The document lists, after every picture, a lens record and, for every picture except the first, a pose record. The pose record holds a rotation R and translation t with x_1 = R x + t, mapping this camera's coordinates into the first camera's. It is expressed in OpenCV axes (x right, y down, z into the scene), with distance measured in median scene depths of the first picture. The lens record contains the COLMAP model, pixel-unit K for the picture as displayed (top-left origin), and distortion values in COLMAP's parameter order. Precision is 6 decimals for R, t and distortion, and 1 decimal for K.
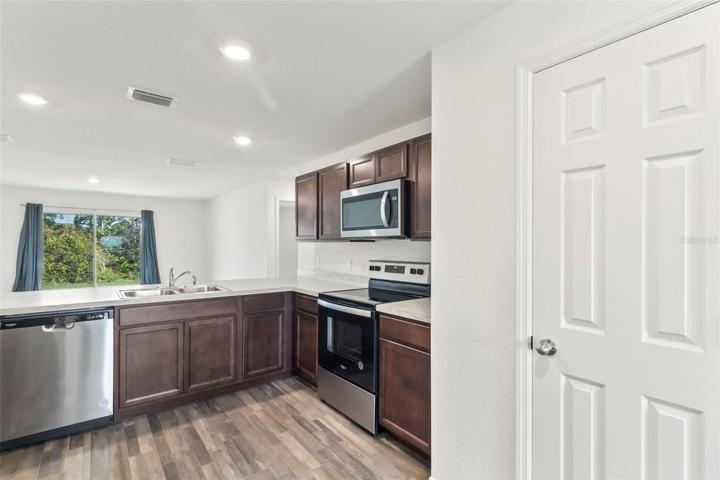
lens RADIAL K [[339.4, 0, 359.5], [0, 339.4, 246.0], [0, 0, 1]] dist [0.001815, 0.000638]
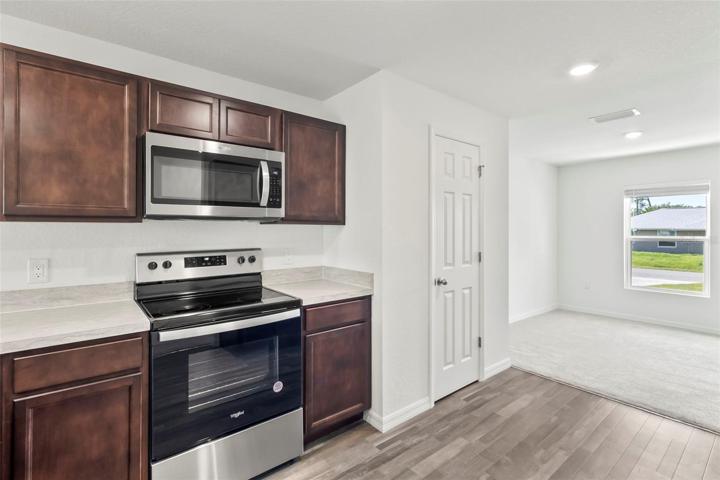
lens RADIAL K [[318.7, 0, 320.8], [0, 318.7, 228.2], [0, 0, 1]] dist [-0.029424, -0.000265]
pose [[0.045778, -0.002118, 0.998949, -1.024902], [0.000290, 0.999998, 0.002107, -0.008136], [-0.998952, 0.000194, 0.045778, 1.290781]]
